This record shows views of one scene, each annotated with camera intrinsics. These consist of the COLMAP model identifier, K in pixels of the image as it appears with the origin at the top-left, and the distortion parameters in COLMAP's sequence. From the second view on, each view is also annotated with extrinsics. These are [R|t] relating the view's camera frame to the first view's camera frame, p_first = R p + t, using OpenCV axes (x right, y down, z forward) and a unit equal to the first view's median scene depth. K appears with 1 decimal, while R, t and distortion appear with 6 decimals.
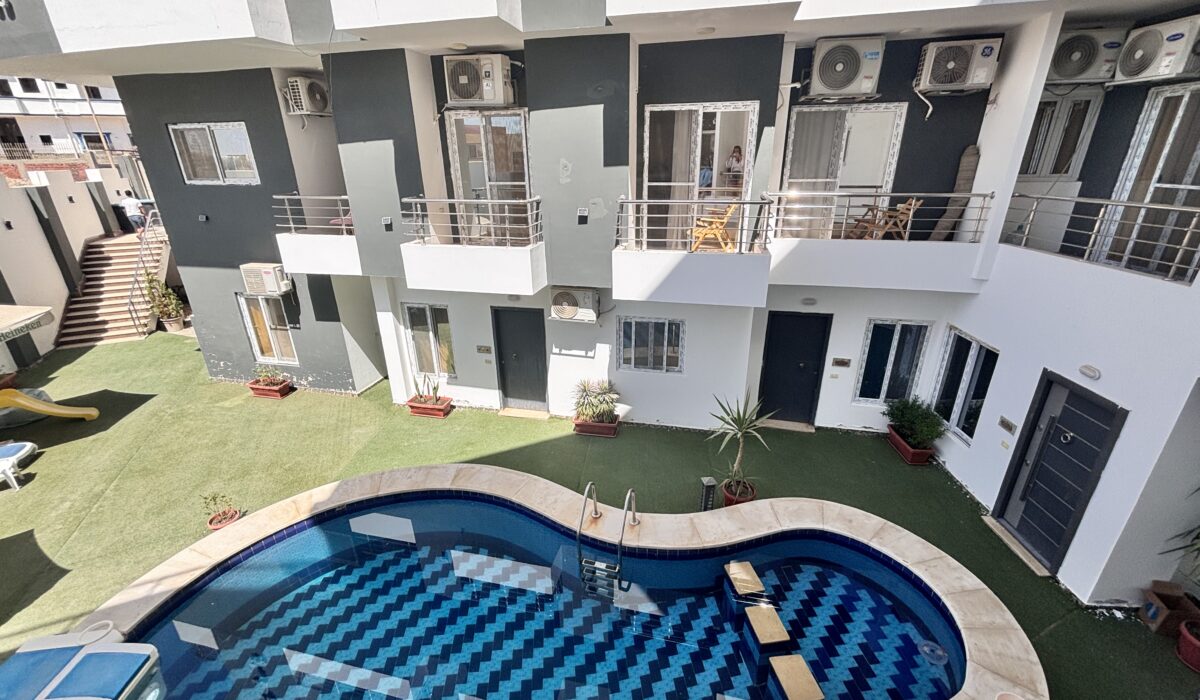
lens RADIAL K [[477.0, 0, 600.0], [0, 477.0, 350.0], [0, 0, 1]] dist [-0.009594, 0.004275]
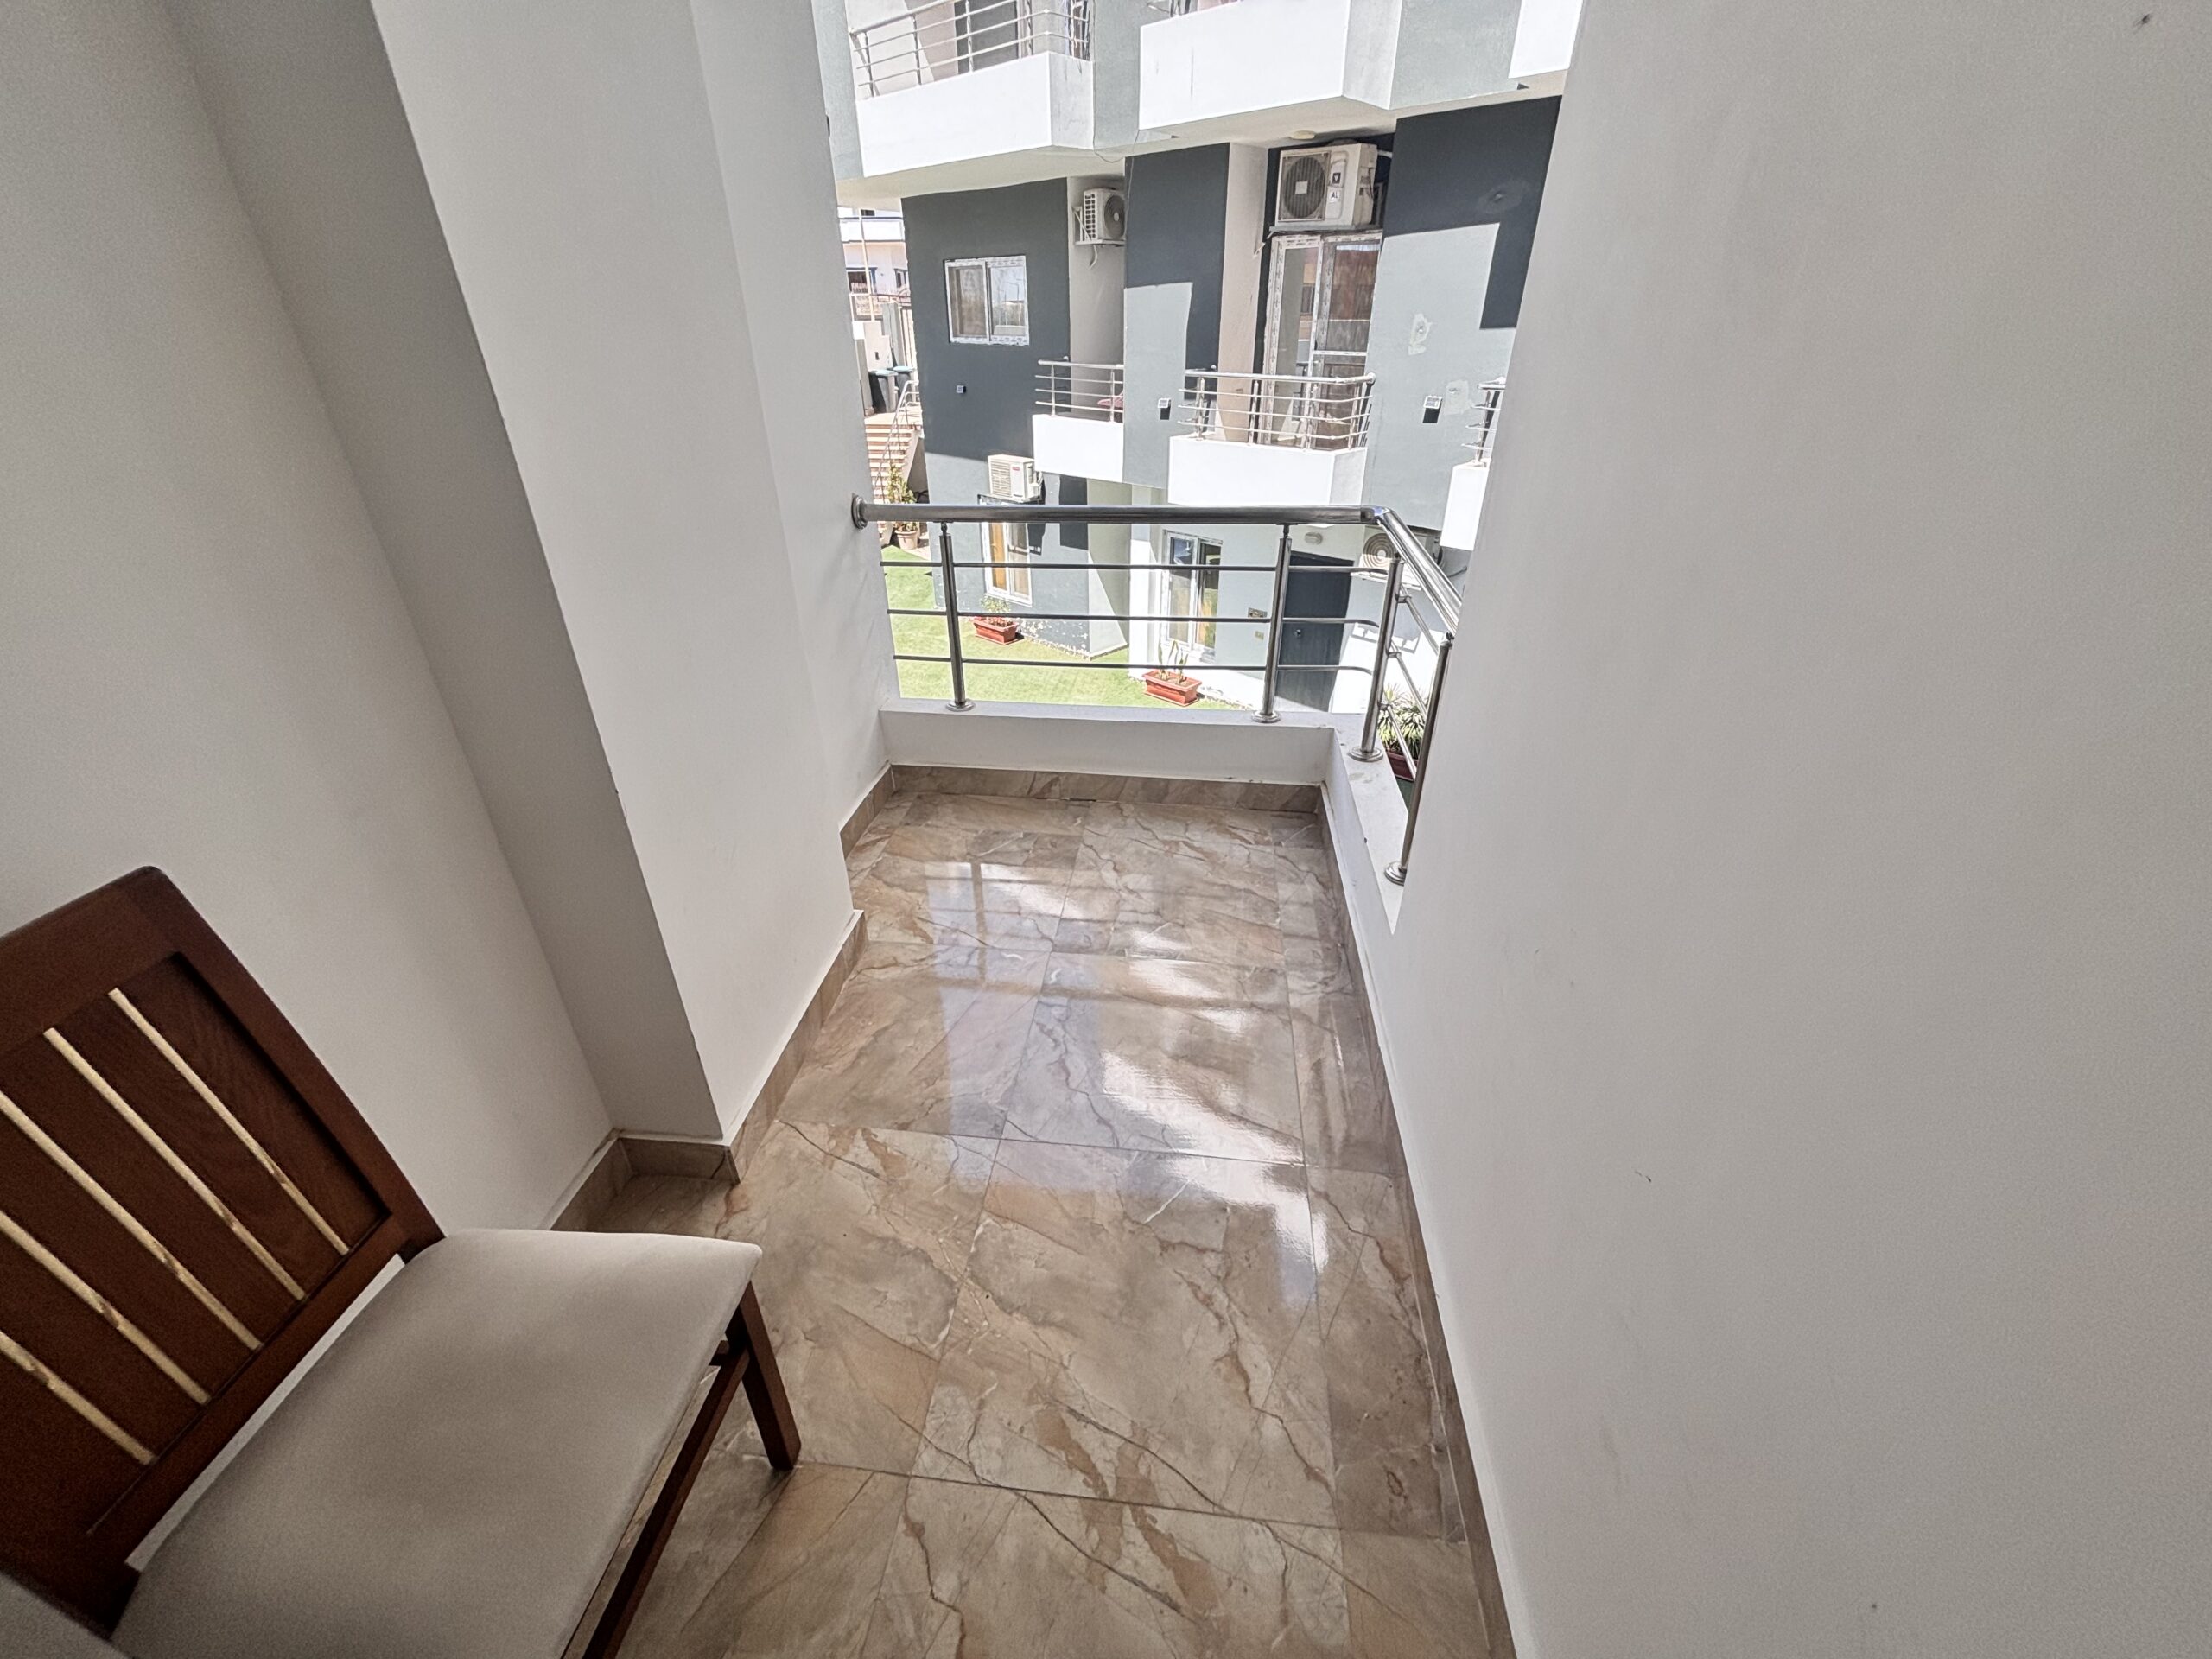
lens RADIAL K [[865.5, 0, 1116.8], [0, 865.5, 828.3], [0, 0, 1]] dist [-0.001135, -0.019490]
pose [[0.867143, 0.265171, -0.421600, 0.196050], [-0.196919, 0.960050, 0.198815, 0.092020], [0.457477, -0.089380, 0.884718, -0.227040]]
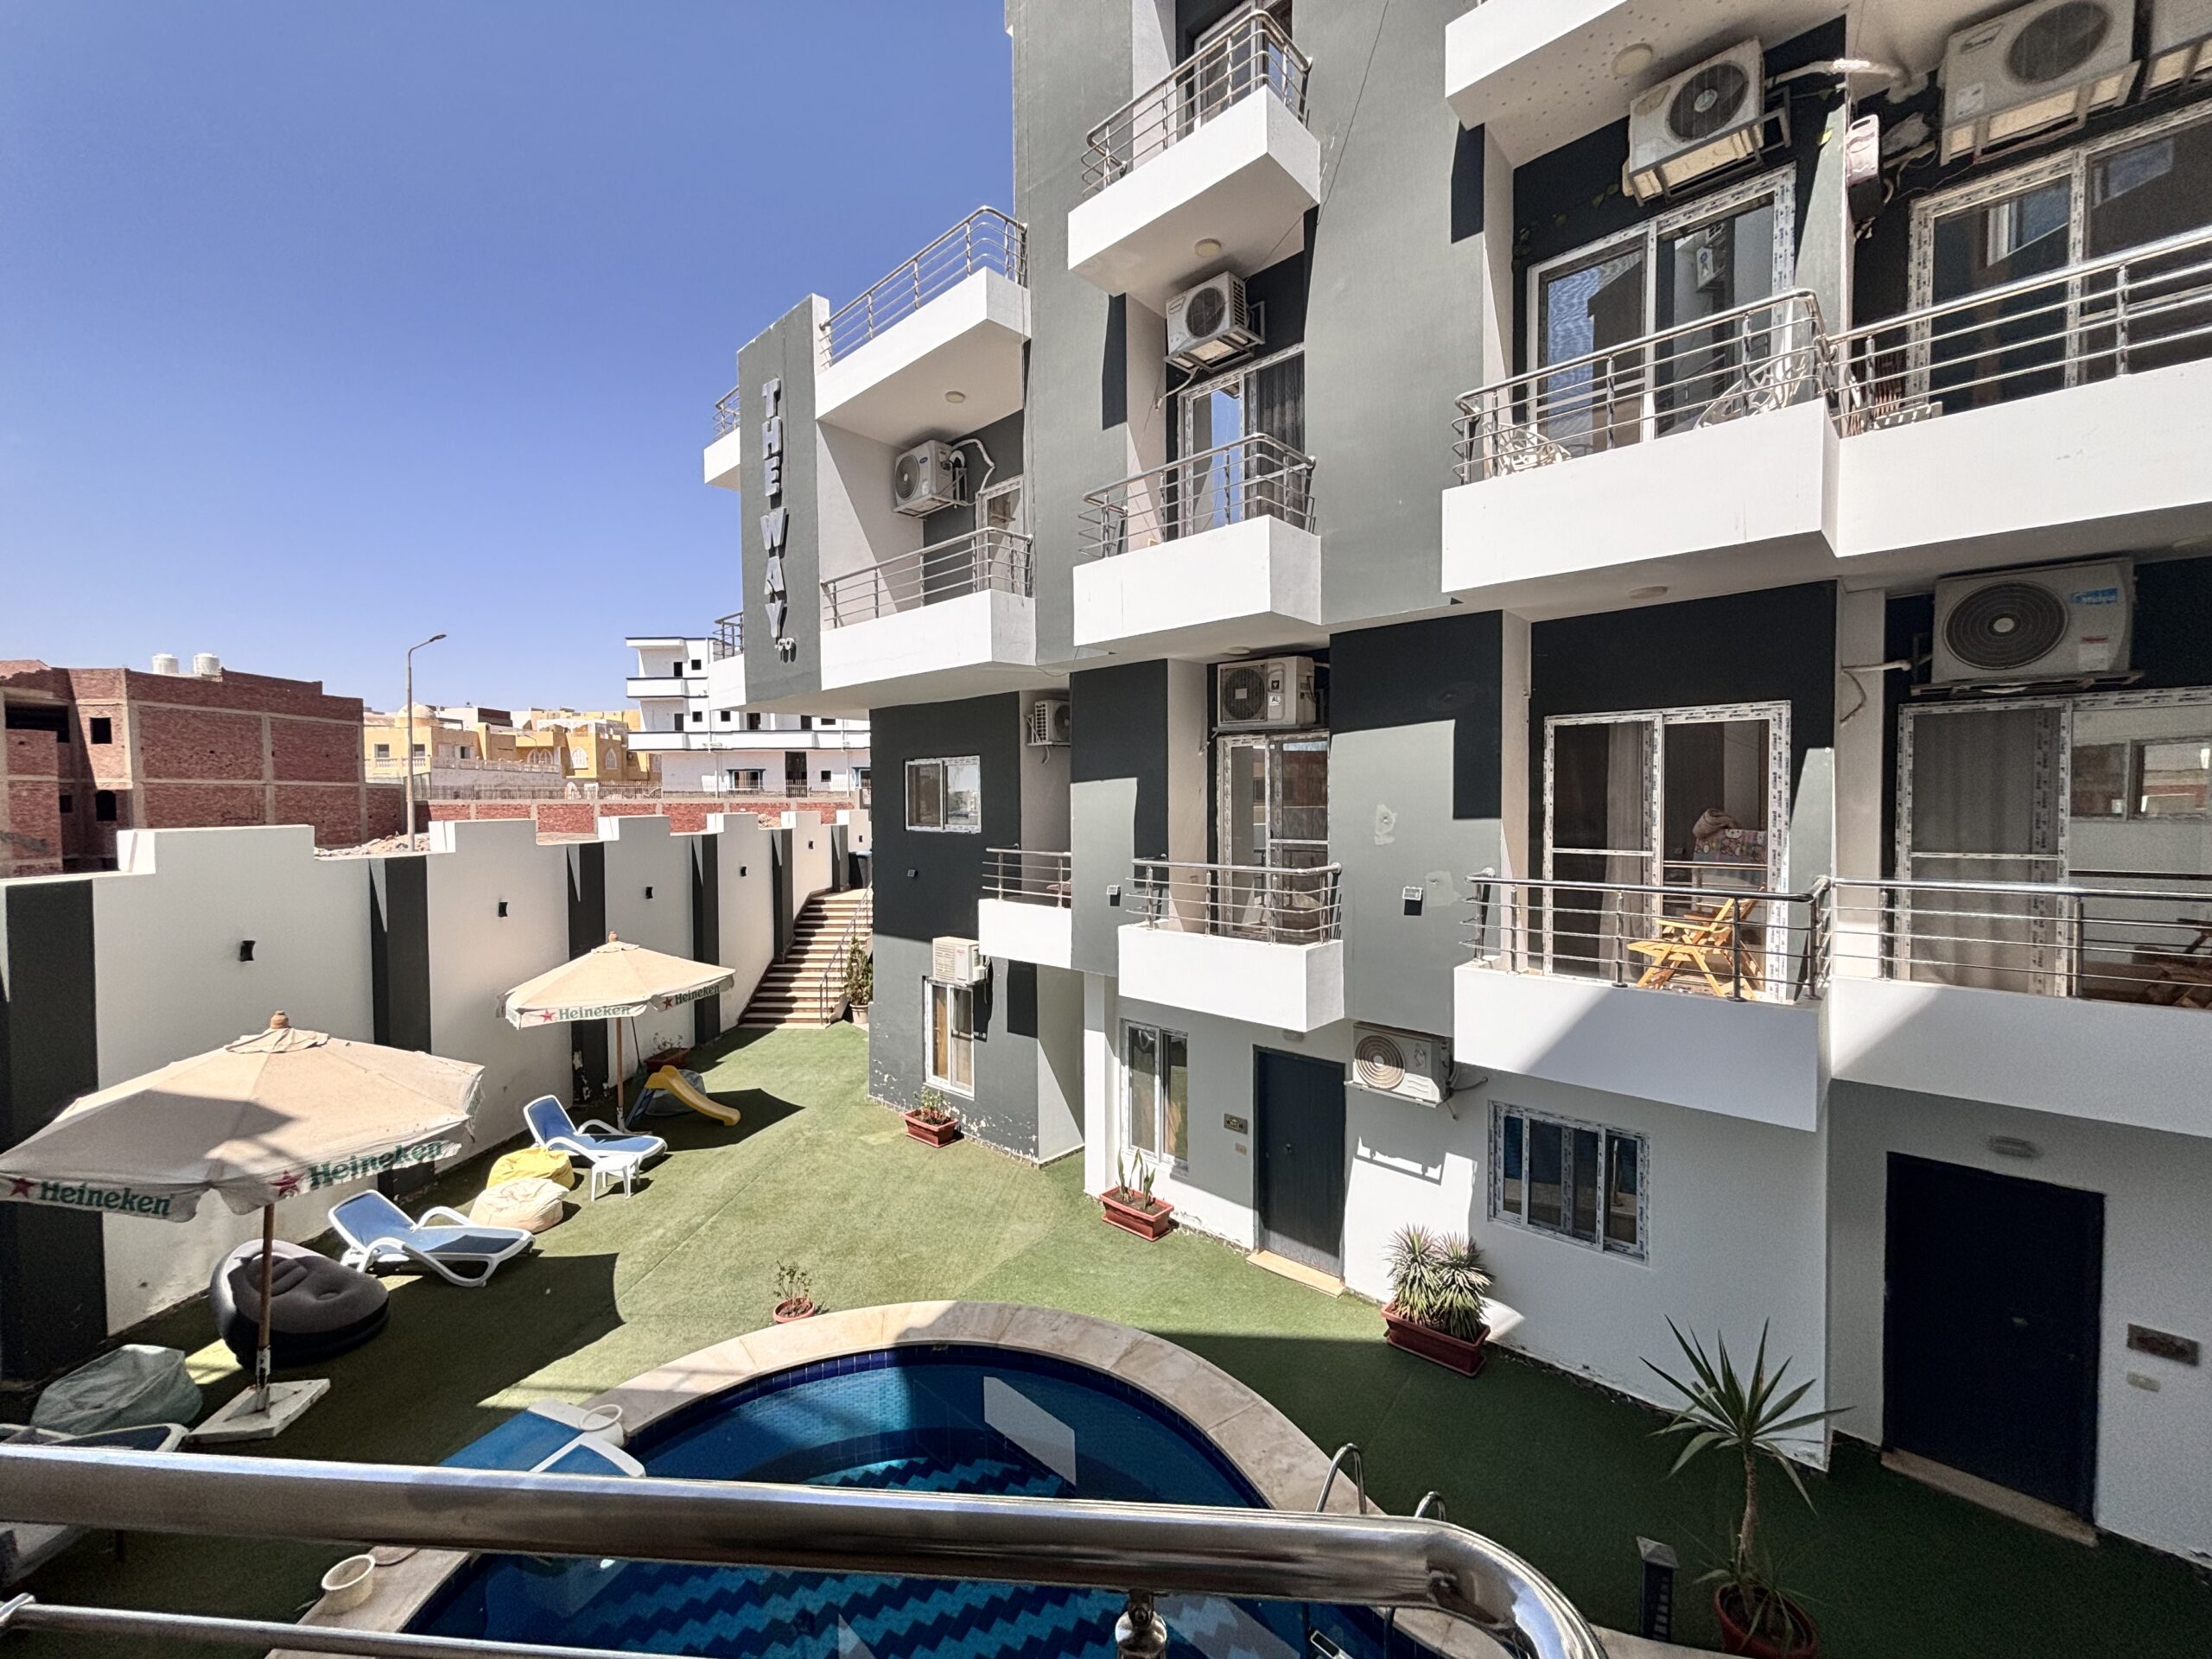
lens RADIAL K [[881.5, 0, 1106.0], [0, 881.5, 829.5], [0, 0, 1]] dist [0.013775, -0.007553]
pose [[0.869454, 0.021786, -0.493534, 0.133831], [-0.188889, 0.937777, -0.291368, 0.006072], [0.456477, 0.346554, 0.819469, -0.030249]]
